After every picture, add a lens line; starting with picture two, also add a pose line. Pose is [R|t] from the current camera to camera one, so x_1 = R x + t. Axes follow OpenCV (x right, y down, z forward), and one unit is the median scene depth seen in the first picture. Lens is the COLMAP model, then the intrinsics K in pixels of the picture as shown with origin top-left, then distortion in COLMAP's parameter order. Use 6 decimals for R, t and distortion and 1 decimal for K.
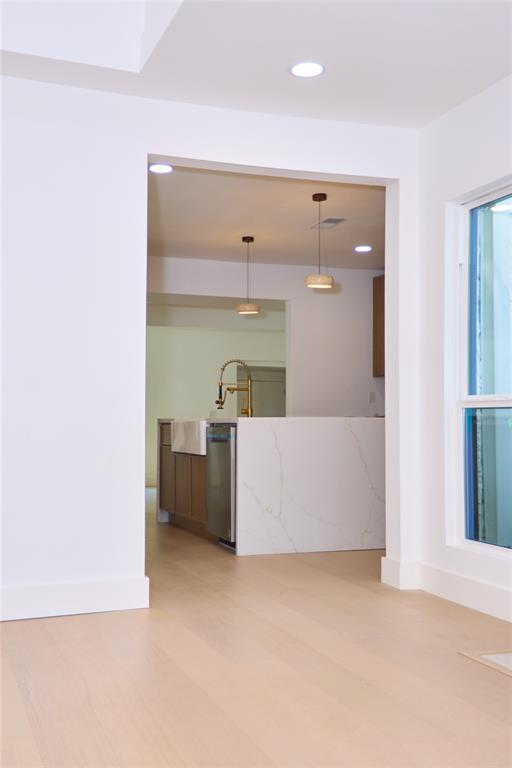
lens RADIAL K [[847.2, 0, 256.0], [0, 847.2, 384.0], [0, 0, 1]] dist [0.004898, 0.000149]
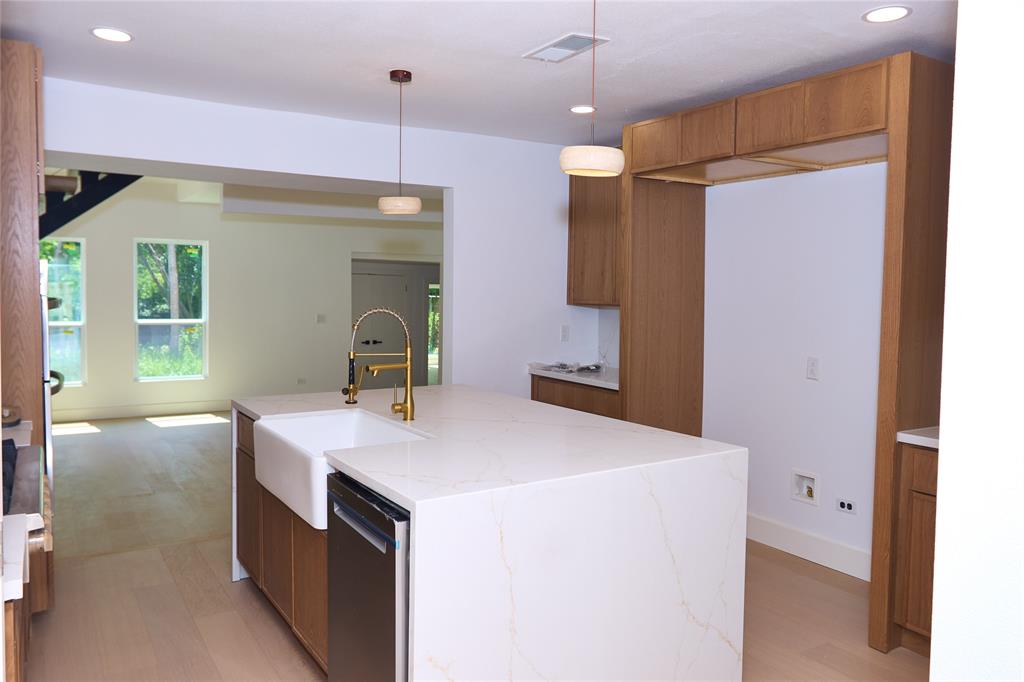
lens RADIAL K [[763.6, 0, 511.5], [0, 763.6, 325.6], [0, 0, 1]] dist [-0.017818, 0.009959]
pose [[0.979988, 0.008480, 0.198875, -0.039450], [-0.027039, 0.995503, 0.090789, -0.061280], [-0.197211, -0.094349, 0.975810, 0.532073]]
